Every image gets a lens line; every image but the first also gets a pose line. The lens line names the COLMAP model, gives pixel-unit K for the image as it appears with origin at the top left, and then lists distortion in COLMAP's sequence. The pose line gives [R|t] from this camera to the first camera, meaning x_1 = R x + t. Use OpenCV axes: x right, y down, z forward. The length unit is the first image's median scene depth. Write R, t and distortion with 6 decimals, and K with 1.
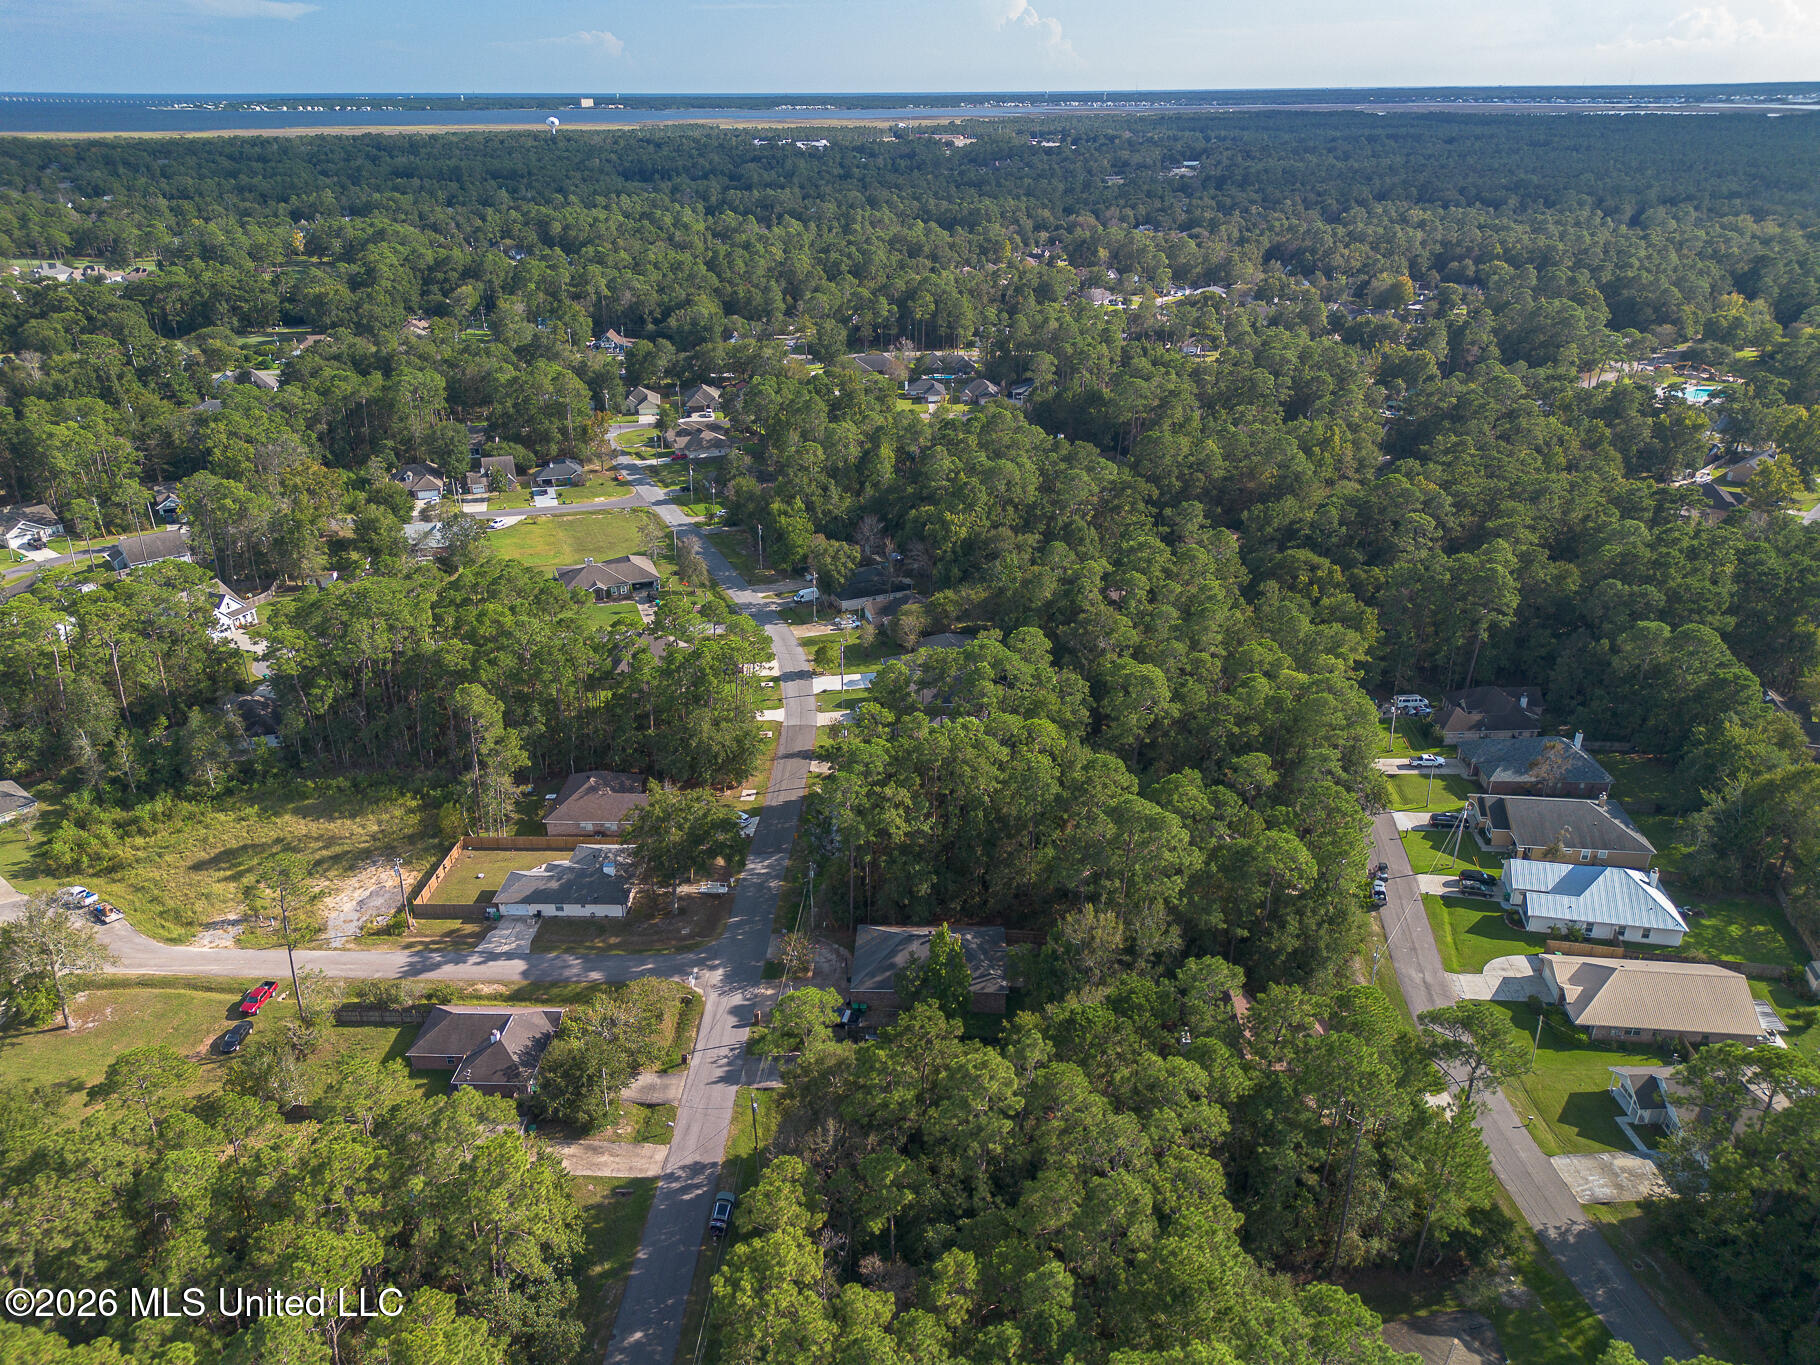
lens RADIAL K [[1295.0, 0, 909.2], [0, 1295.0, 695.2], [0, 0, 1]] dist [0.073731, -0.064513]
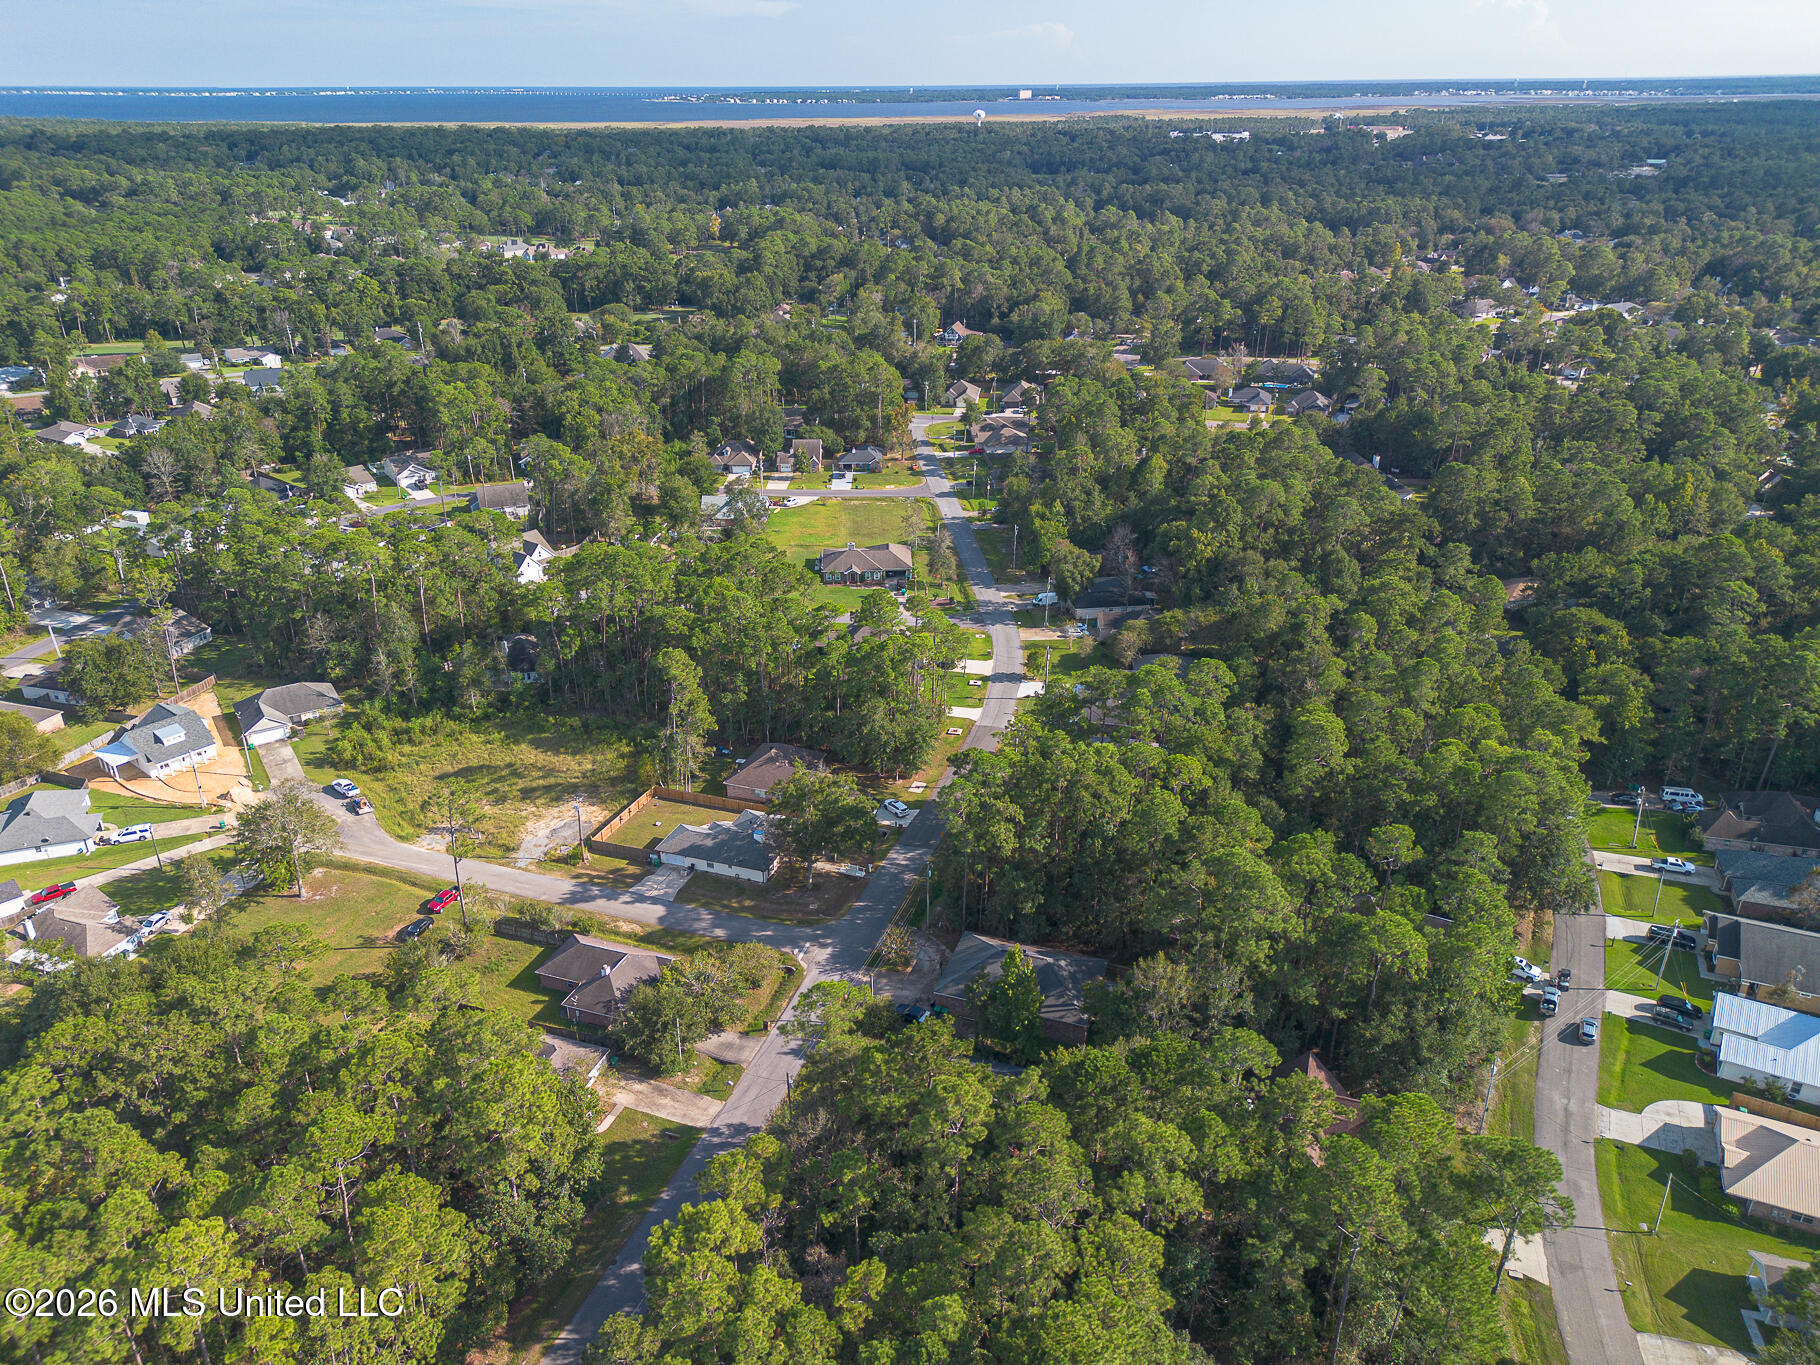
lens RADIAL K [[1295.0, 0, 907.6], [0, 1295.0, 690.6], [0, 0, 1]] dist [0.073731, -0.064513]
pose [[0.952870, 0.128241, -0.274943, 0.125474], [-0.127235, 0.991638, 0.021571, -0.018165], [0.275411, 0.014428, 0.961218, 0.008612]]
